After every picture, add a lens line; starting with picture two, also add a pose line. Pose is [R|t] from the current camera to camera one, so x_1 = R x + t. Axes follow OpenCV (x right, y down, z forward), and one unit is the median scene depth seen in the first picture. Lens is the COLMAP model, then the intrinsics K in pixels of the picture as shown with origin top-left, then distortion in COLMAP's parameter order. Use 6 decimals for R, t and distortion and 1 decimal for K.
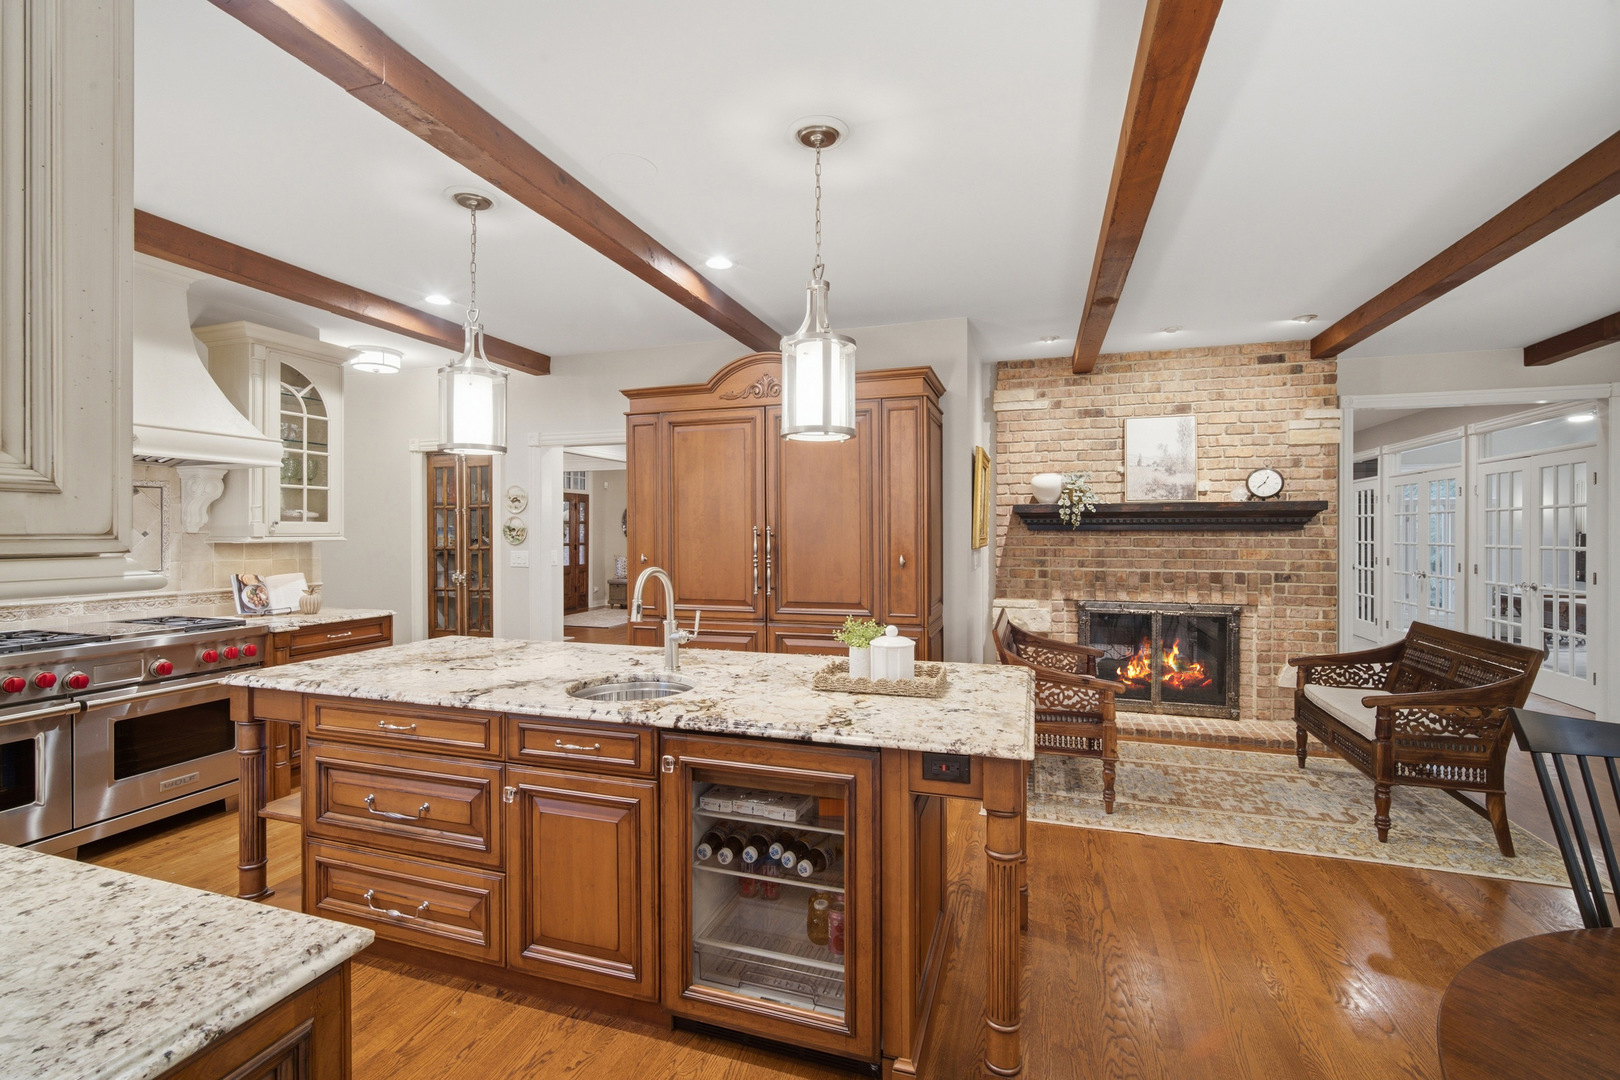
lens RADIAL K [[712.1, 0, 810.0], [0, 712.1, 540.0], [0, 0, 1]] dist [-0.003240, -0.000134]
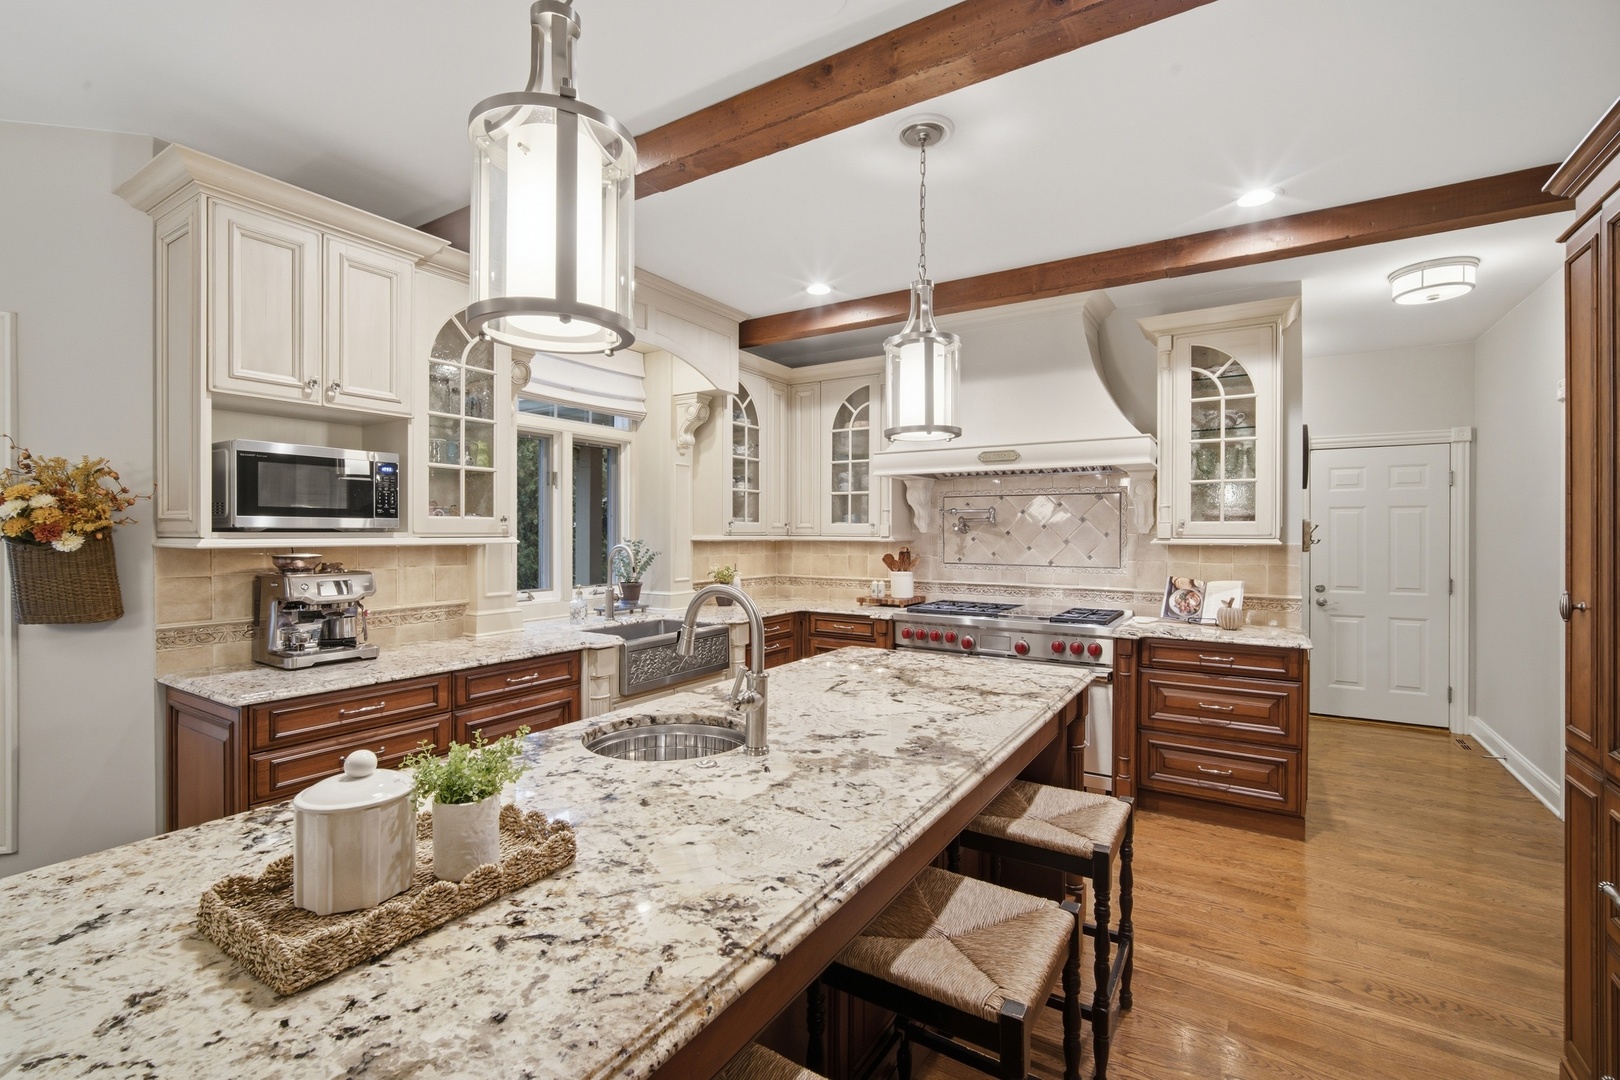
lens RADIAL K [[712.1, 0, 810.0], [0, 712.1, 540.0], [0, 0, 1]] dist [-0.003240, -0.000134]
pose [[-0.249913, 0.011310, -0.968202, 0.259462], [-0.013320, 0.999797, 0.015117, -0.009874], [0.968177, 0.016675, -0.249711, 0.766769]]
